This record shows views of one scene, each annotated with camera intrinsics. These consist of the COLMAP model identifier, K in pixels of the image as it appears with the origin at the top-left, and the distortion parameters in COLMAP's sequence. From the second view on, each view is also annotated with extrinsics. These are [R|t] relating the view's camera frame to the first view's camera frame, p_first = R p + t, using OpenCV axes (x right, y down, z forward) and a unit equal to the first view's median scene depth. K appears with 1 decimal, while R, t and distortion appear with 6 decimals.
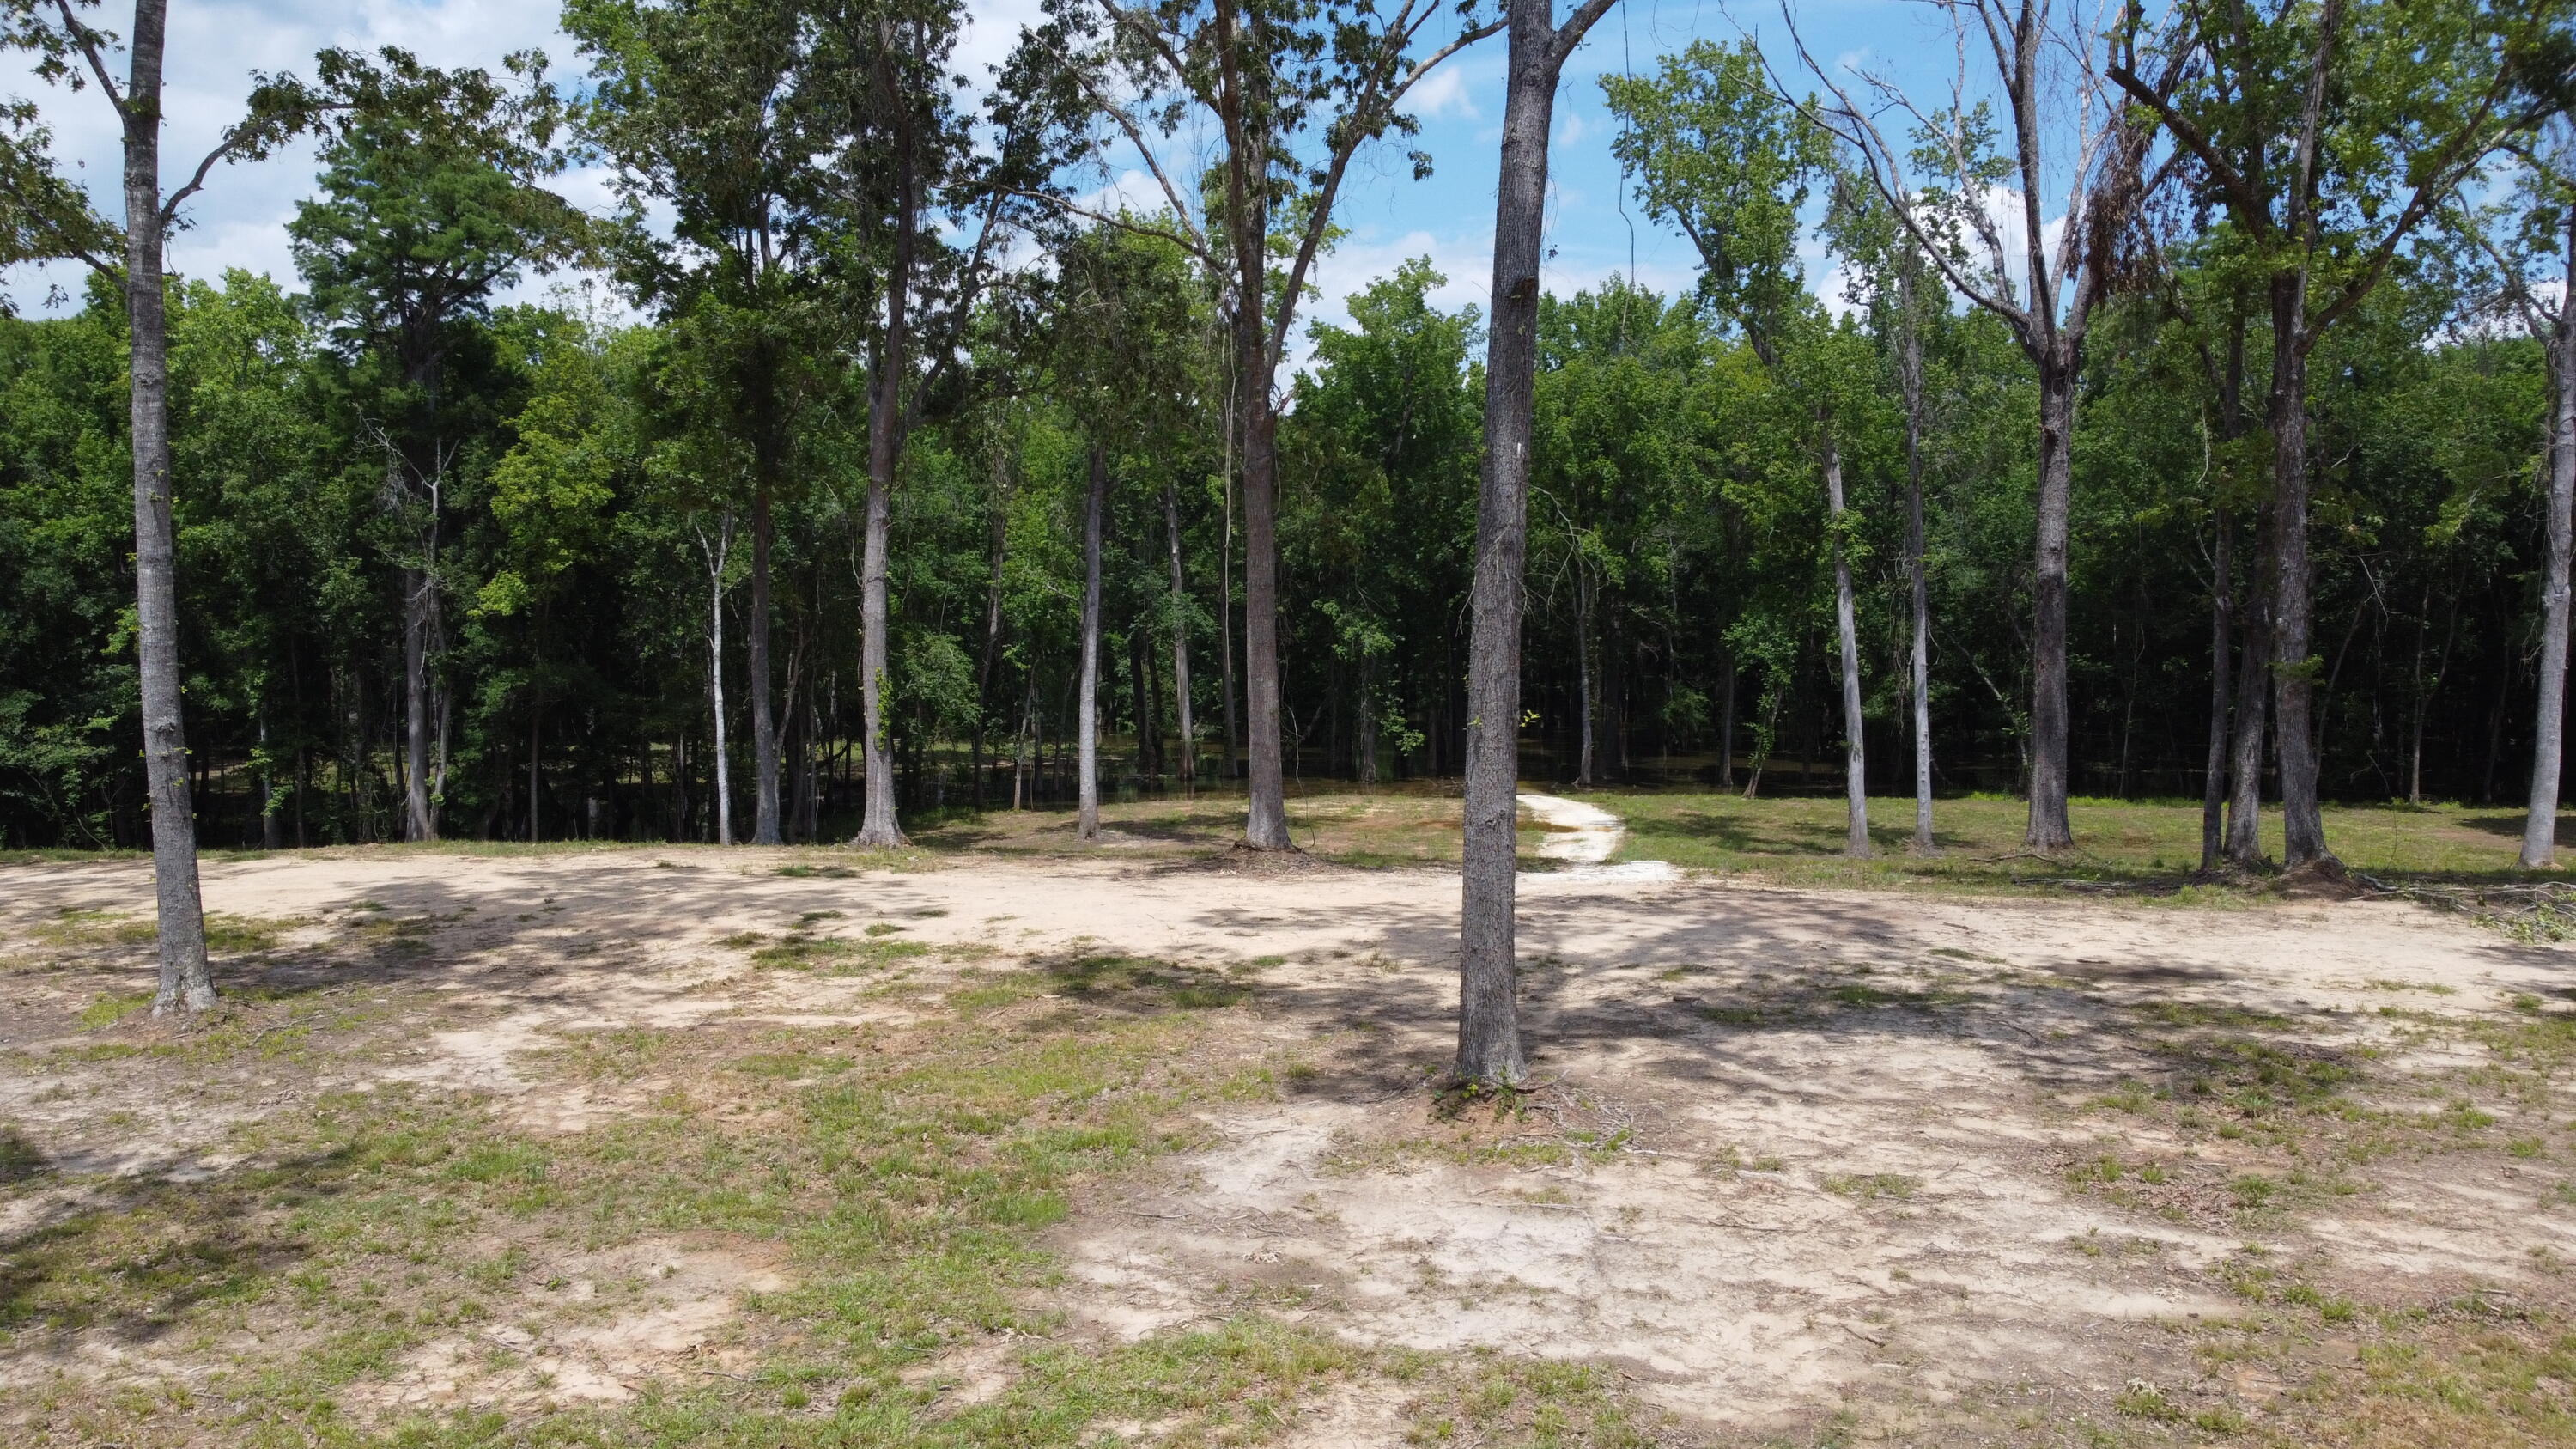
lens RADIAL K [[1917.2, 0, 1298.6], [0, 1917.2, 718.0], [0, 0, 1]] dist [-0.007712, -0.000987]
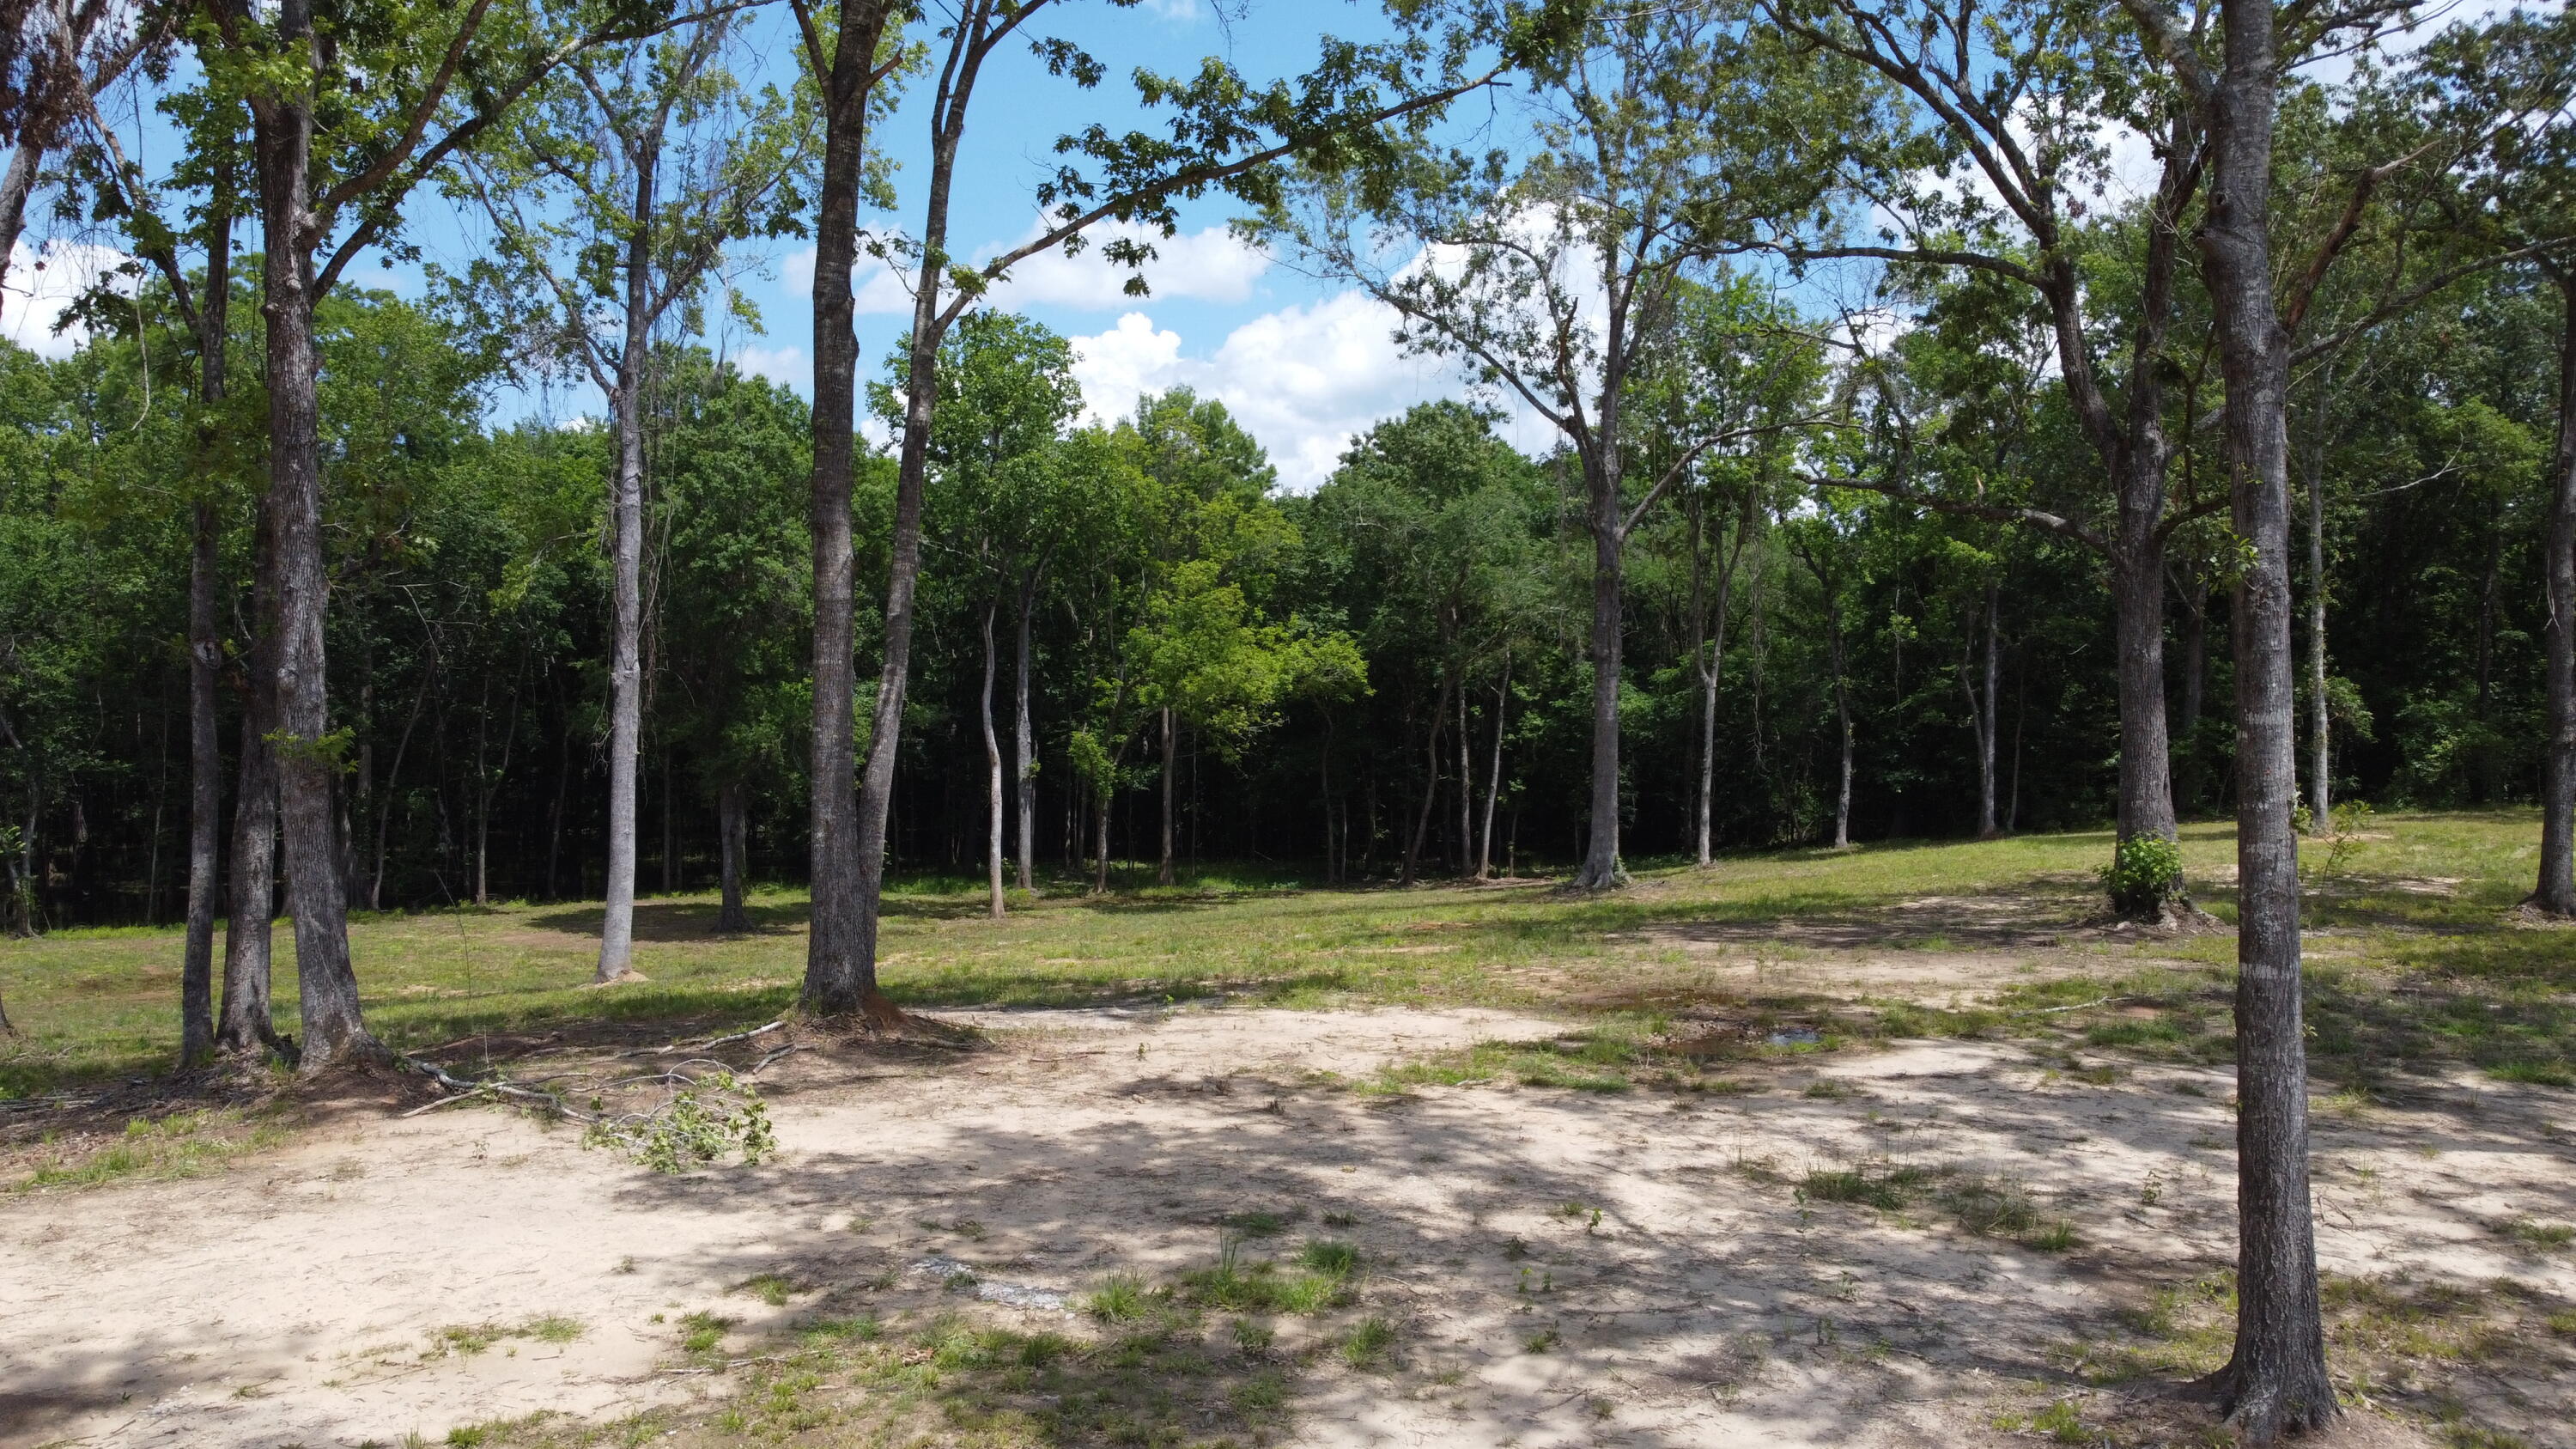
lens RADIAL K [[1949.4, 0, 1292.0], [0, 1949.4, 718.3], [0, 0, 1]] dist [-0.007745, -0.001039]
pose [[0.601555, 0.000307, 0.798831, 0.114473], [0.040699, 0.998689, -0.031031, -0.001602], [-0.797794, 0.051178, 0.600754, 0.200042]]
